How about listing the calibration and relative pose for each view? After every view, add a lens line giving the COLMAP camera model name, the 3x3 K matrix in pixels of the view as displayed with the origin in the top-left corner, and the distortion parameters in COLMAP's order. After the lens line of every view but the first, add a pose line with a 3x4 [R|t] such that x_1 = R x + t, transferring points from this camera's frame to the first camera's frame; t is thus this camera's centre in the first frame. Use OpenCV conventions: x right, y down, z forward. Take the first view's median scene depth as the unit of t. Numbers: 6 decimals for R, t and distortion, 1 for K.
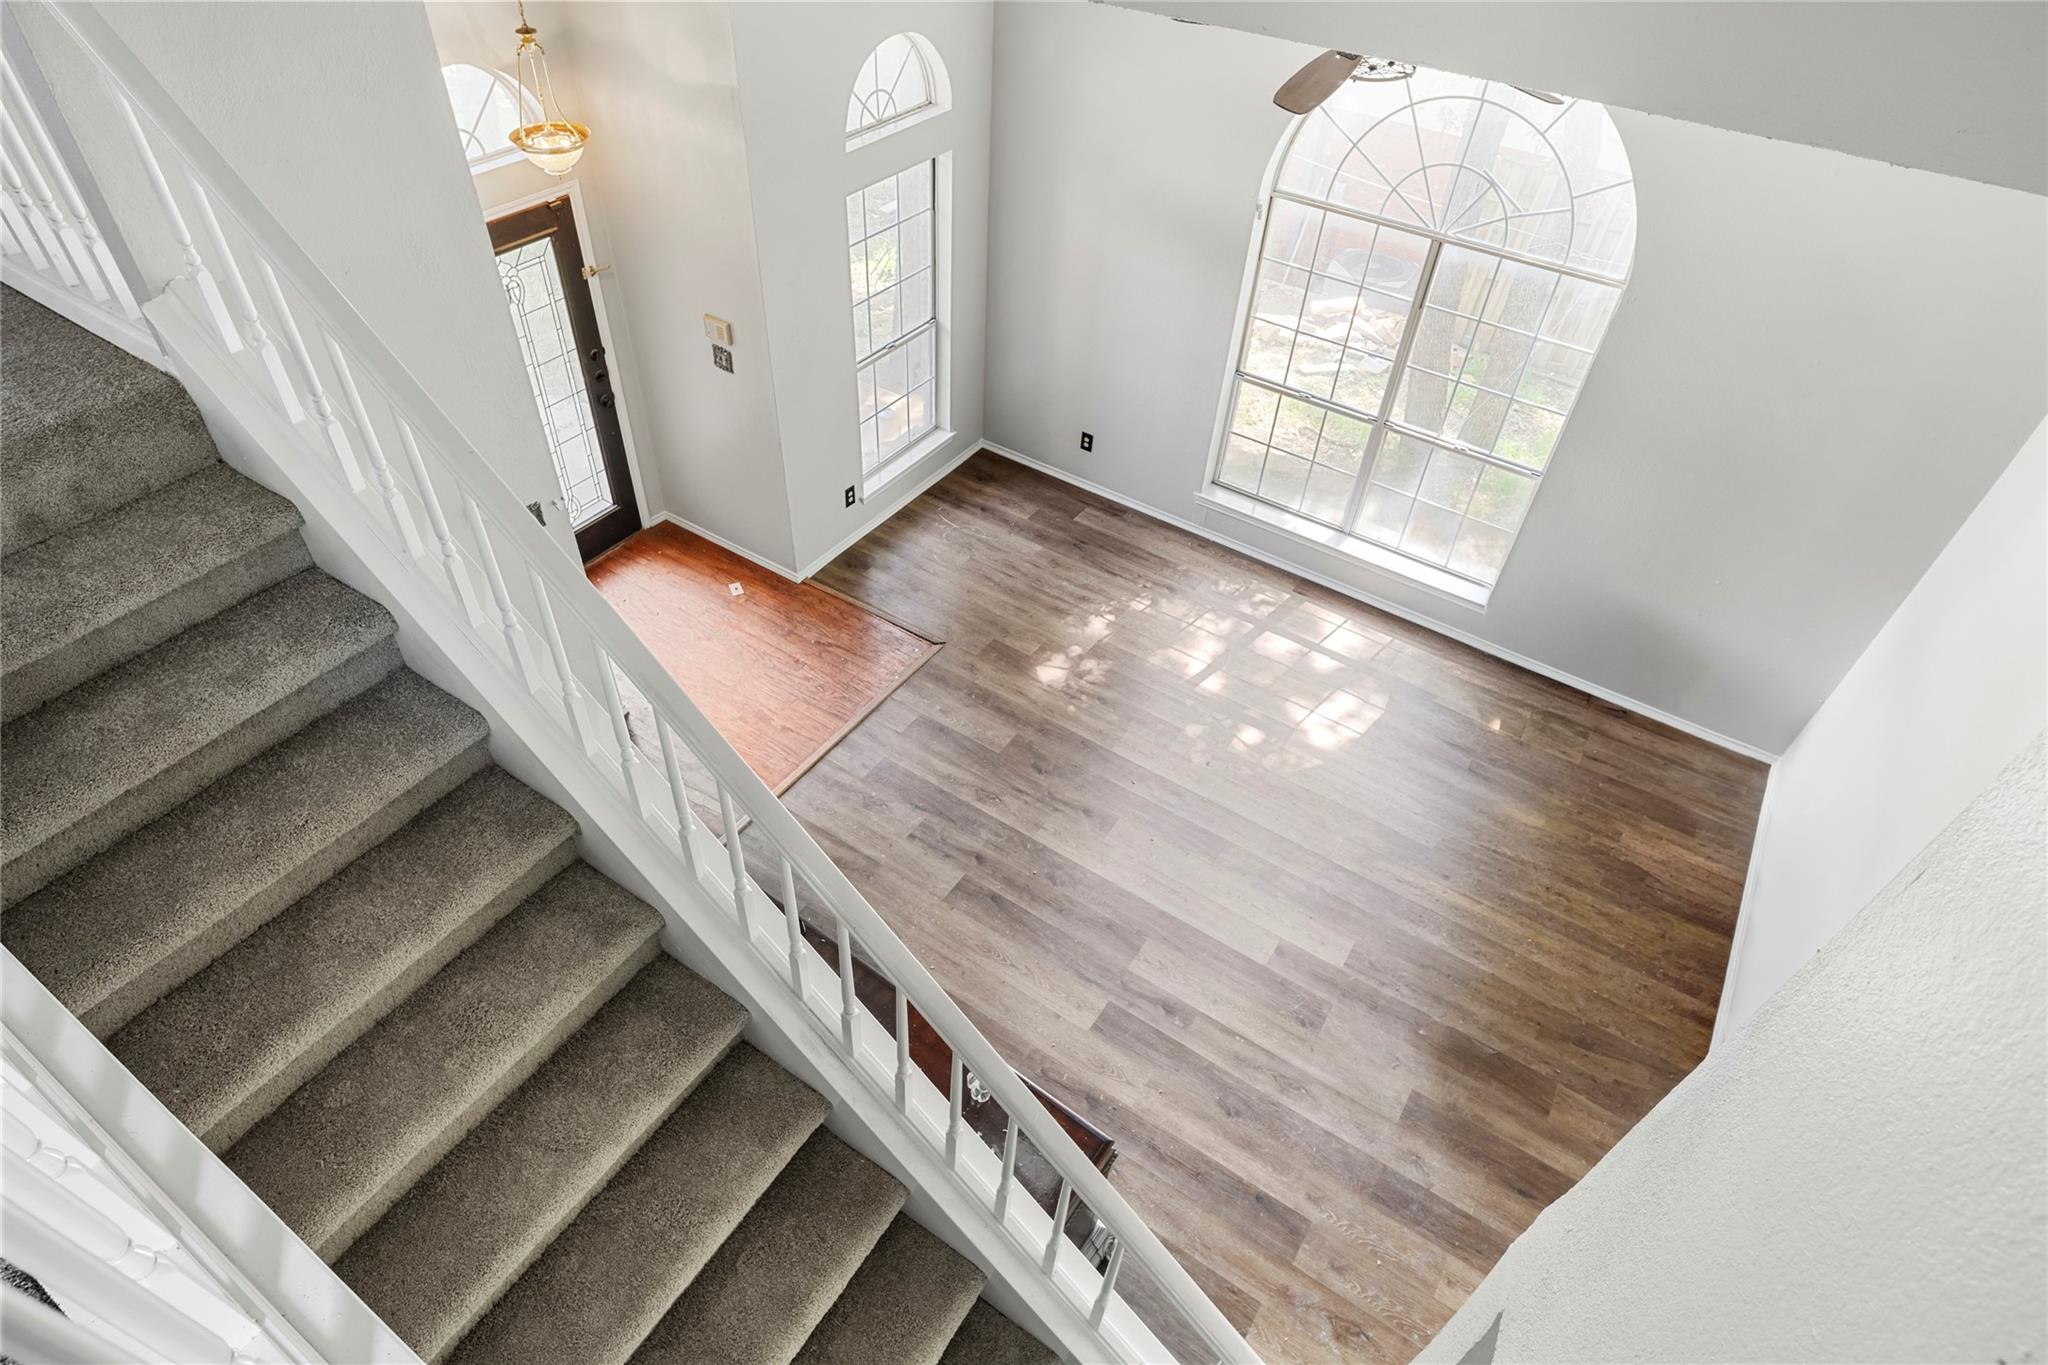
lens RADIAL K [[1106.8, 0, 1014.2], [0, 1106.8, 679.6], [0, 0, 1]] dist [-0.004706, -0.000558]
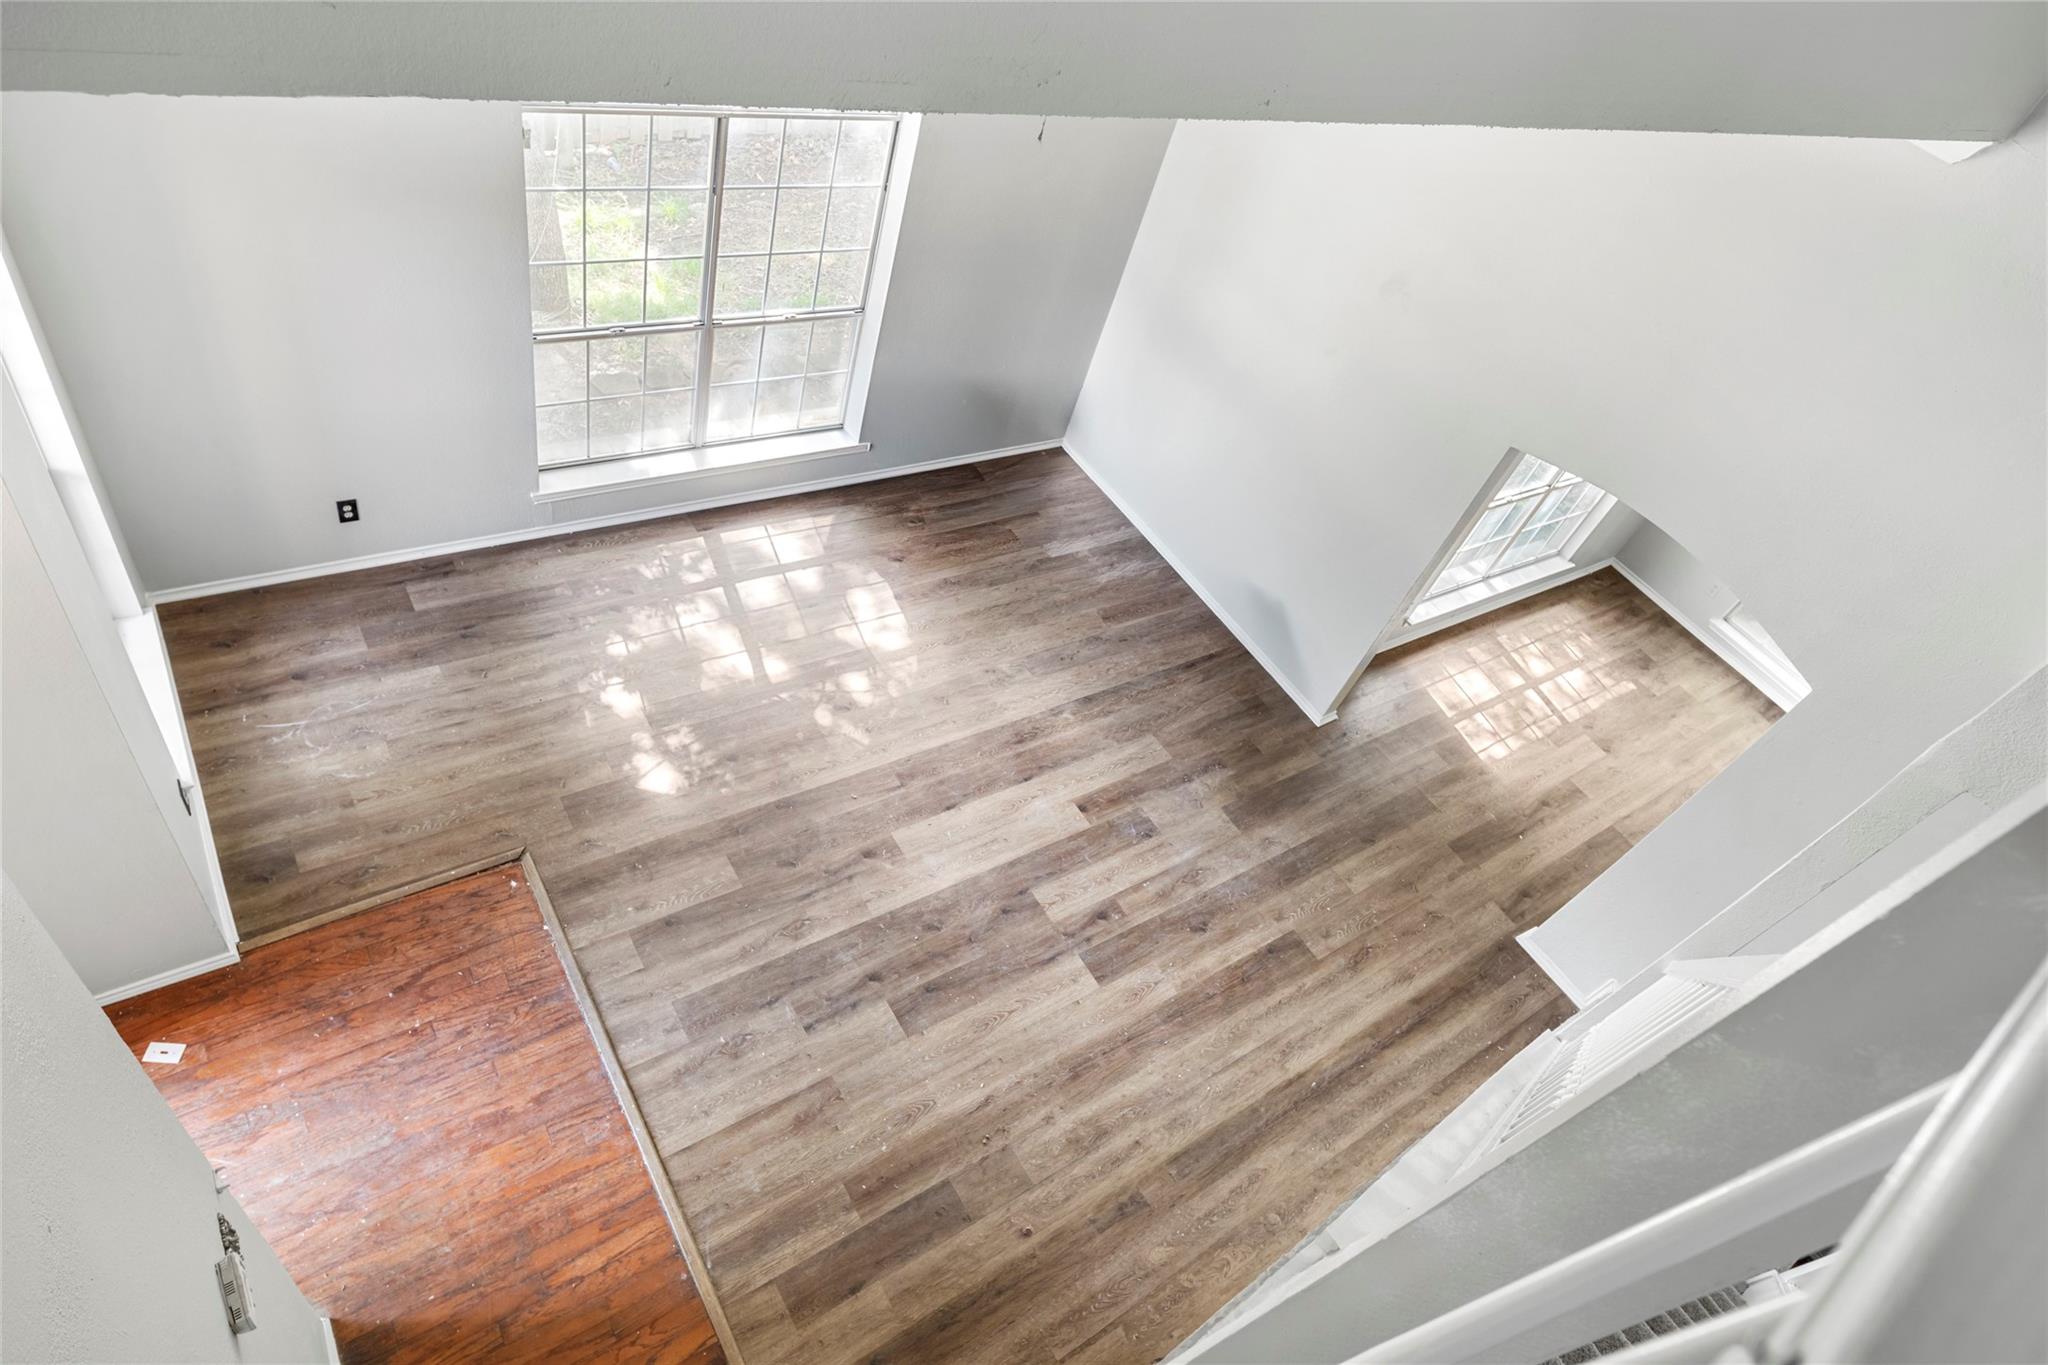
lens RADIAL K [[1106.8, 0, 1014.2], [0, 1106.8, 679.6], [0, 0, 1]] dist [-0.004706, -0.000558]
pose [[0.387376, -0.625068, 0.677665, -0.384518], [0.438543, 0.771503, 0.460937, -0.332803], [-0.810938, 0.118629, 0.572981, 0.332311]]
